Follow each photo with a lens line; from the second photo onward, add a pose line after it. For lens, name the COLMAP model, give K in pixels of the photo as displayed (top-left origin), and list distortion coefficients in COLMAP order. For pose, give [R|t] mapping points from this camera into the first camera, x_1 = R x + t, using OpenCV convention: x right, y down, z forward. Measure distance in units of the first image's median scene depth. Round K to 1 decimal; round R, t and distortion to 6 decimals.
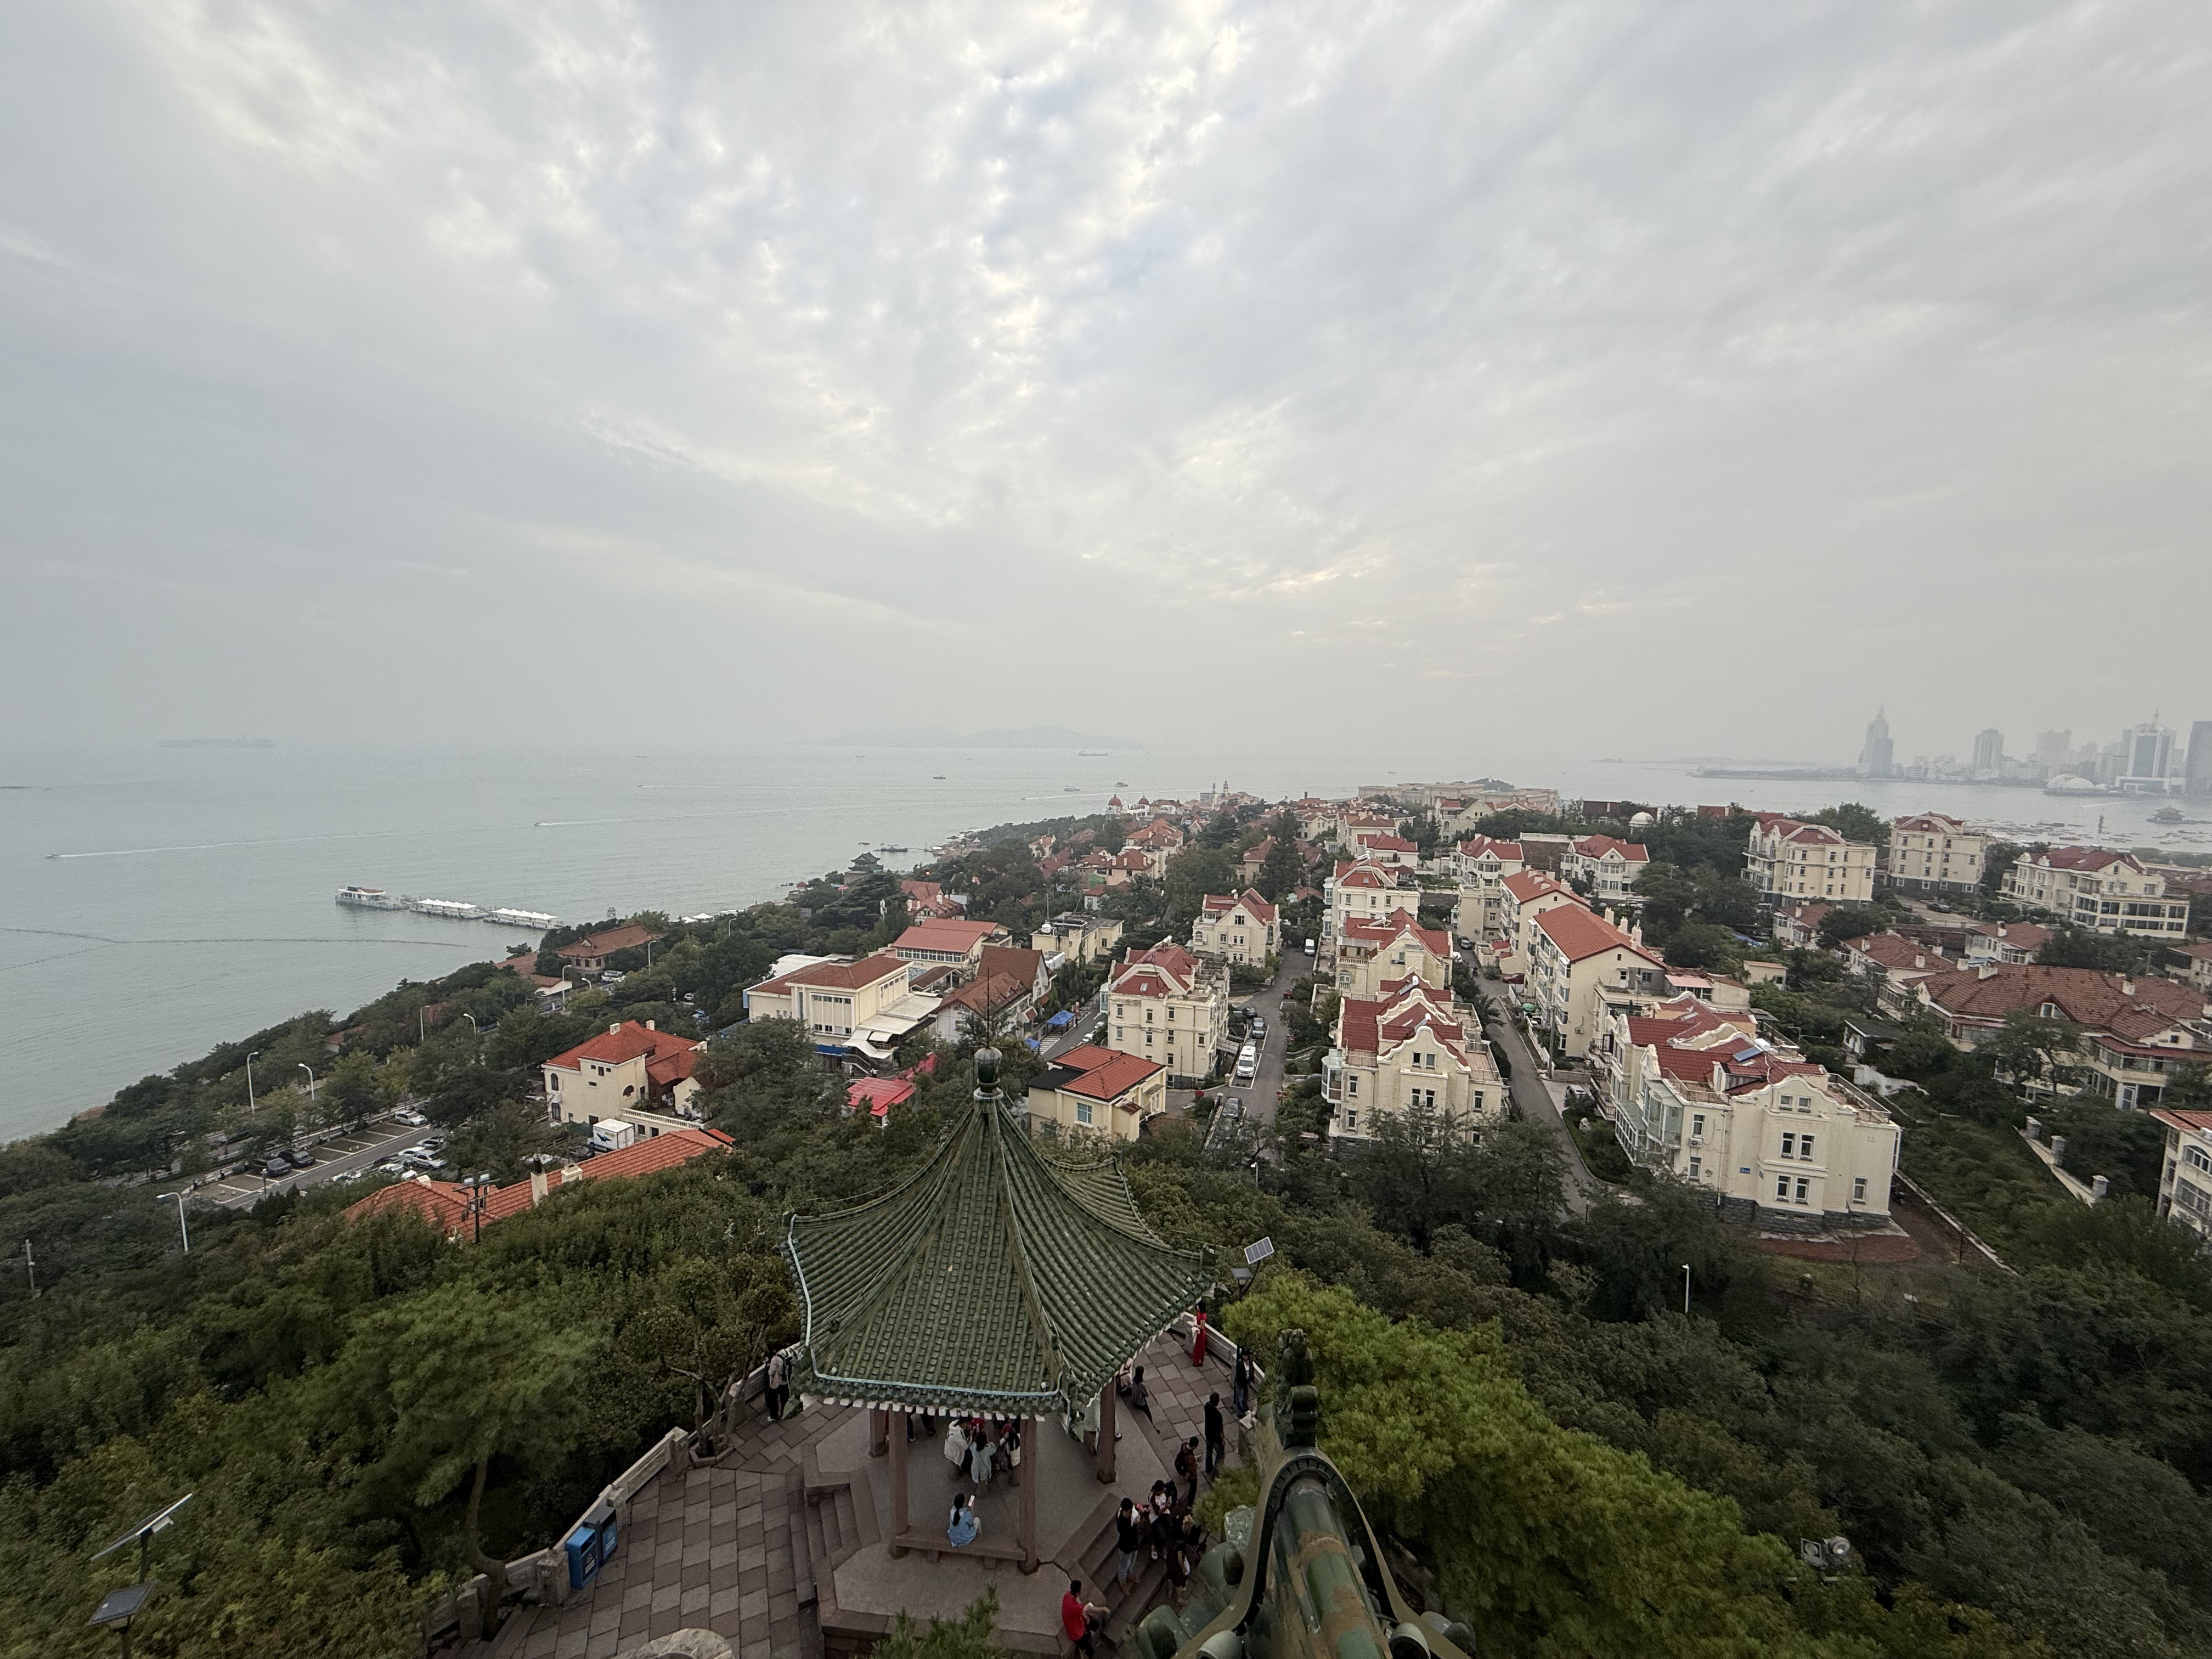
lens RADIAL K [[877.7, 0, 1089.4], [0, 877.7, 822.9], [0, 0, 1]] dist [0.000765, 0.000477]
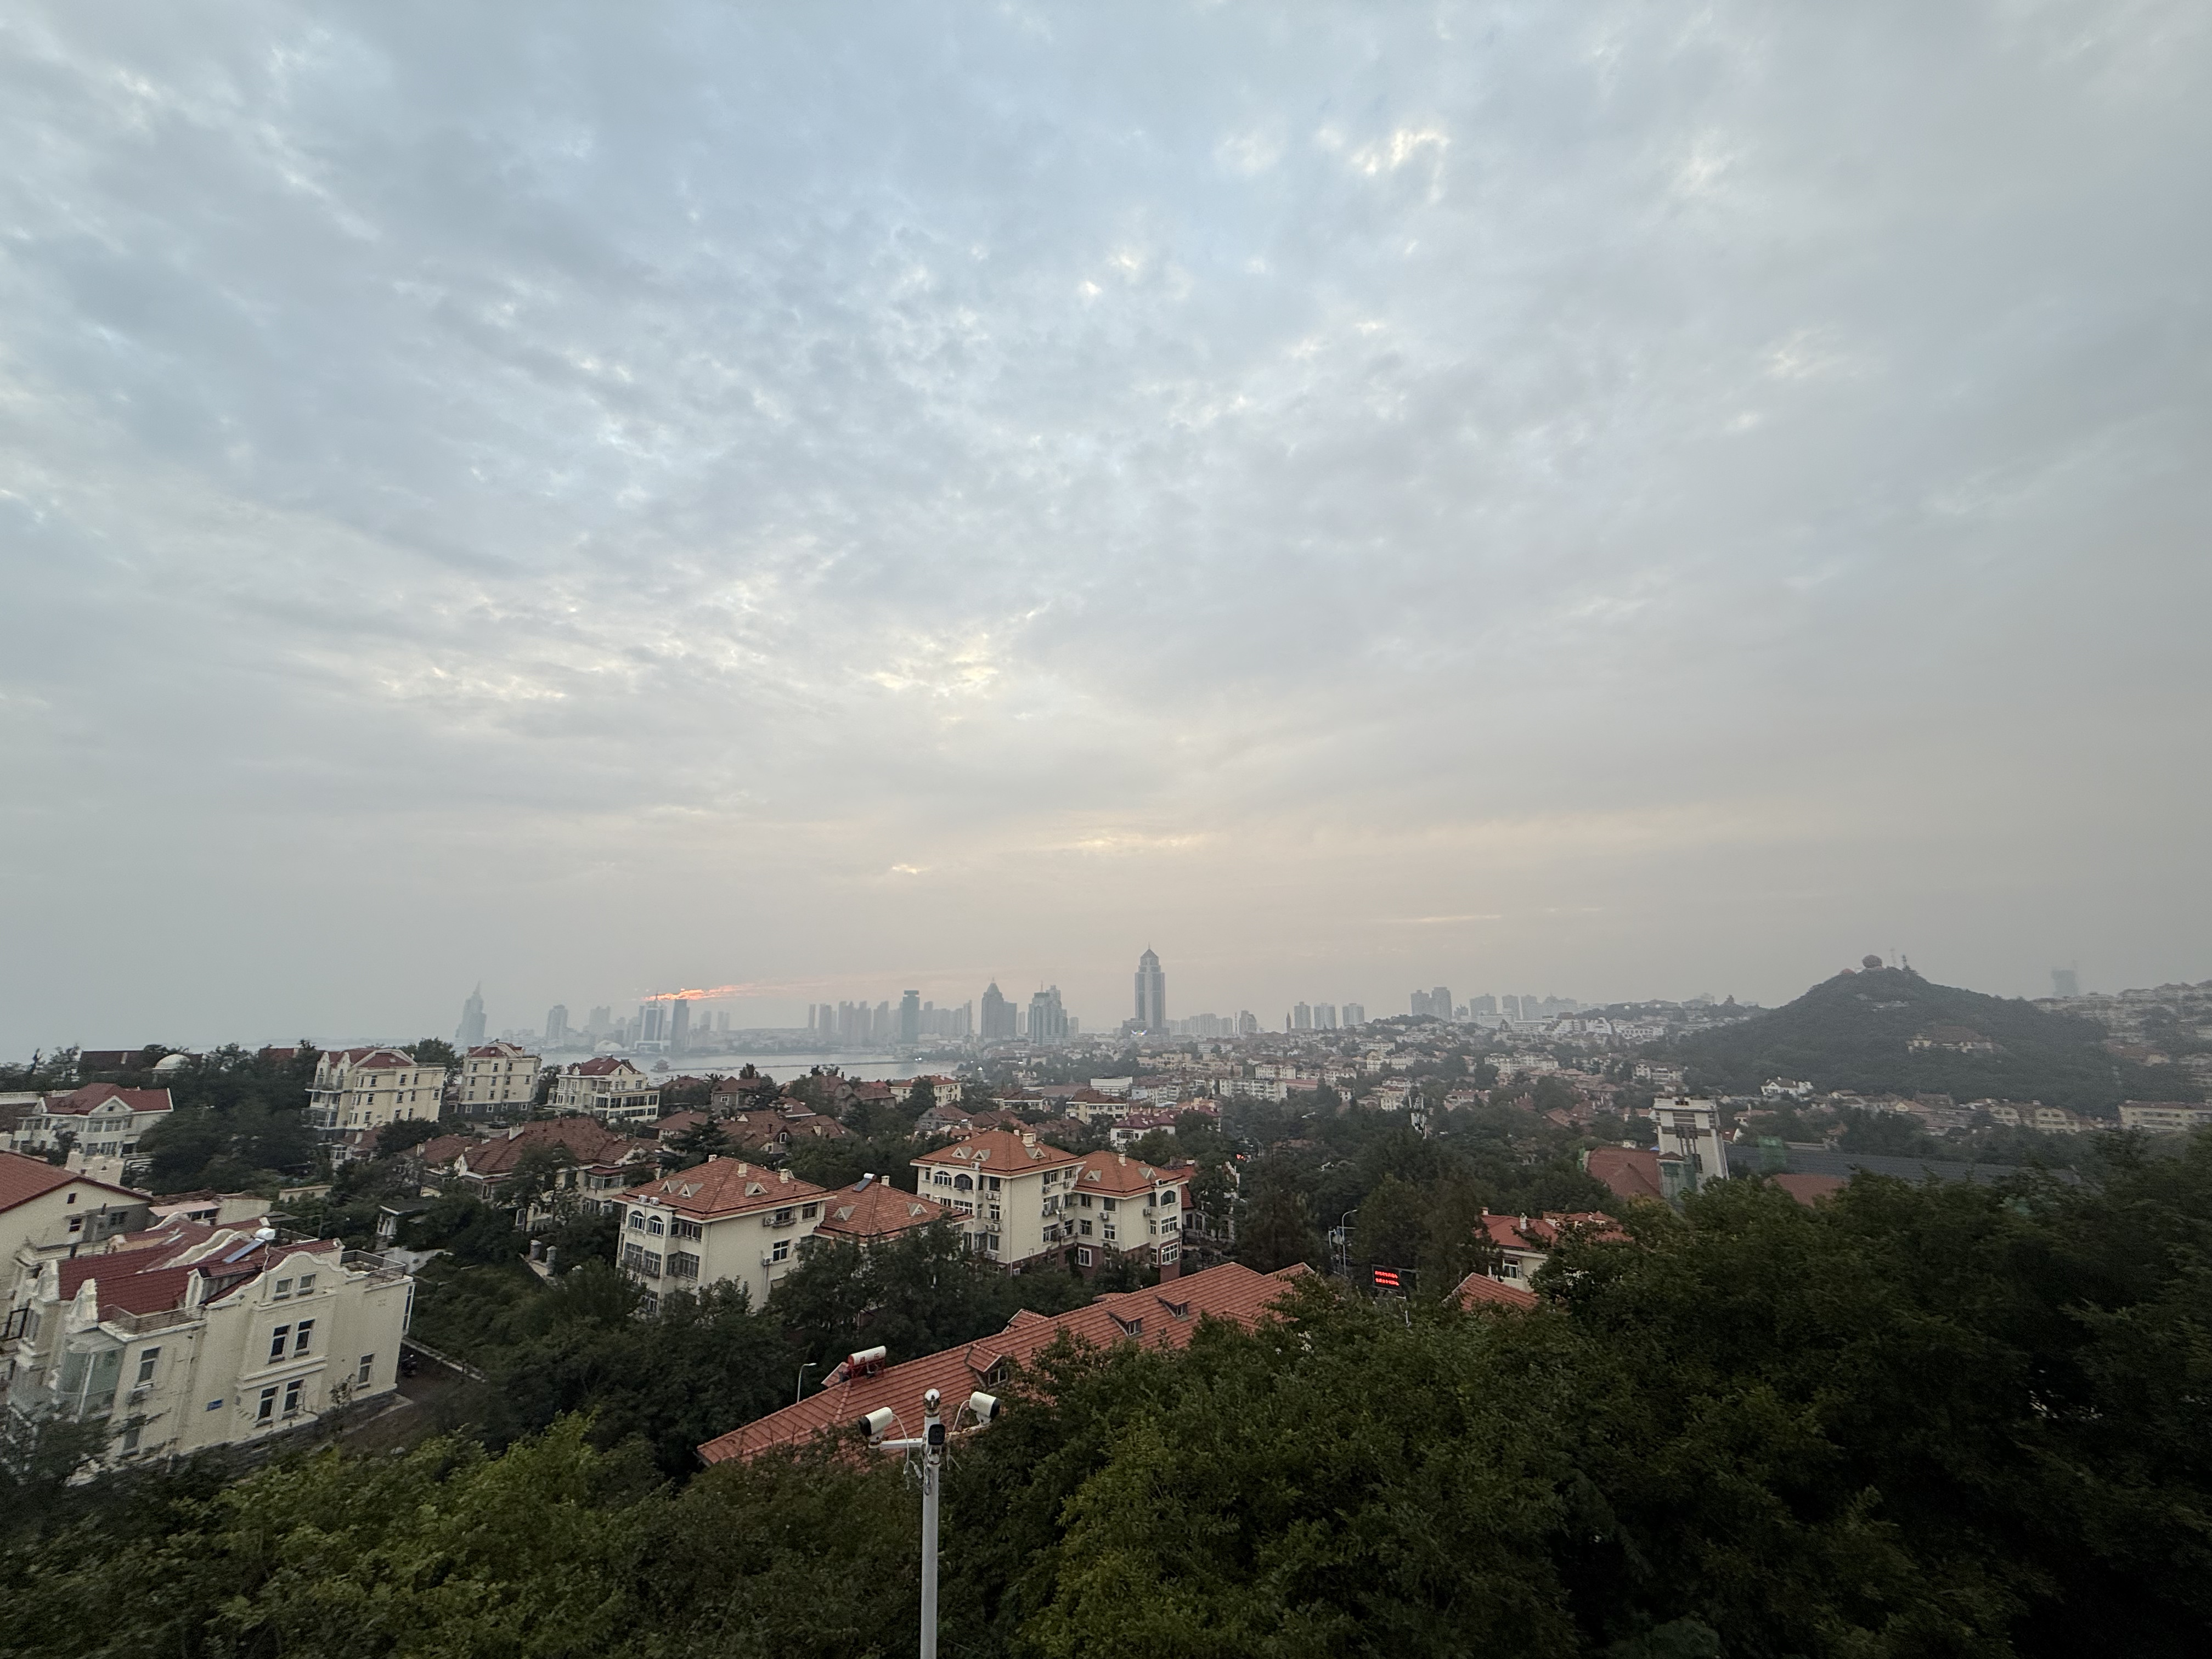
lens RADIAL K [[877.7, 0, 1098.7], [0, 877.7, 829.2], [0, 0, 1]] dist [0.000765, 0.000477]
pose [[0.237361, 0.205424, 0.949453, 0.068668], [0.106405, 0.966006, -0.235606, 0.120772], [-0.965576, 0.156950, 0.207434, 0.012713]]
